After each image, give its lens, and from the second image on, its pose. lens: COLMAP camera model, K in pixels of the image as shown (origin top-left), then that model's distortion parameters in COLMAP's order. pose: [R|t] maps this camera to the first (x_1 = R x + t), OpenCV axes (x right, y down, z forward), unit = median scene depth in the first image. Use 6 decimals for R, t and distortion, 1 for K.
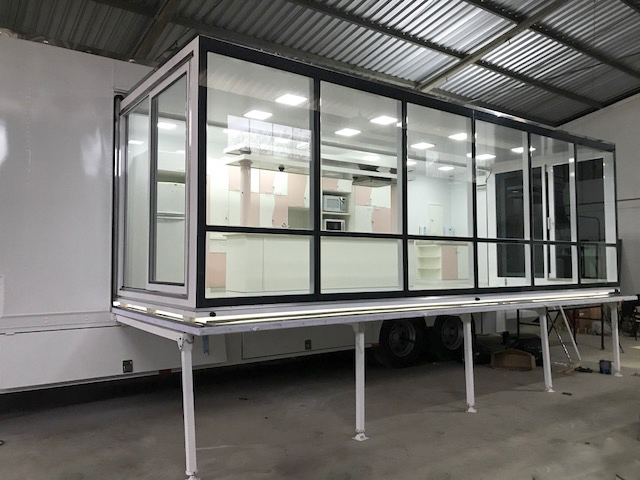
lens RADIAL K [[529.5, 0, 320.0], [0, 529.5, 240.0], [0, 0, 1]] dist [0.037995, -0.010521]
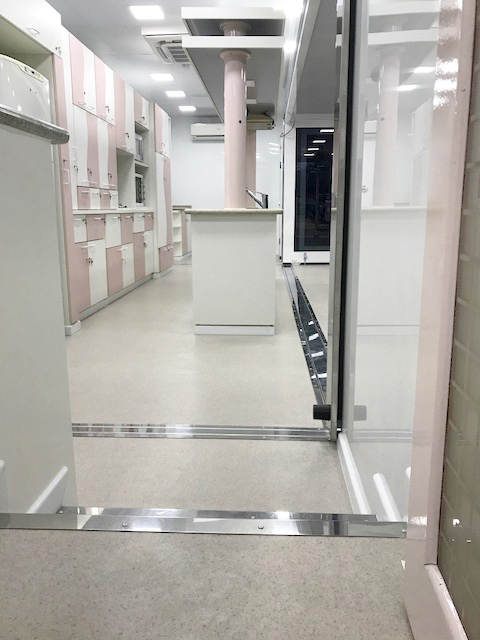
lens RADIAL K [[529.5, 0, 242.9], [0, 529.5, 314.4], [0, 0, 1]] dist [0.037995, -0.010521]
pose [[0.622892, -0.150738, 0.767648, -0.436356], [-0.033114, 0.975301, 0.218383, -0.019547], [-0.781607, -0.161449, 0.602516, 0.550237]]
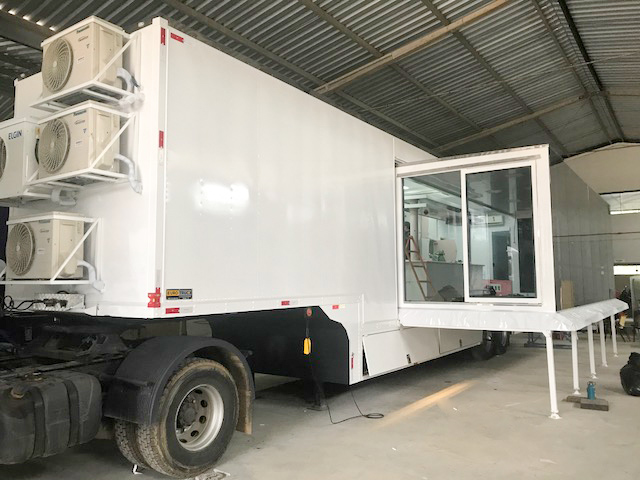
lens RADIAL K [[527.7, 0, 319.3], [0, 527.7, 232.4], [0, 0, 1]] dist [0.061618, -0.006319]
pose [[0.940611, 0.025638, 0.338516, -0.667870], [-0.008869, 0.998660, -0.050991, -0.011354], [-0.339370, 0.044961, 0.939578, -0.142546]]
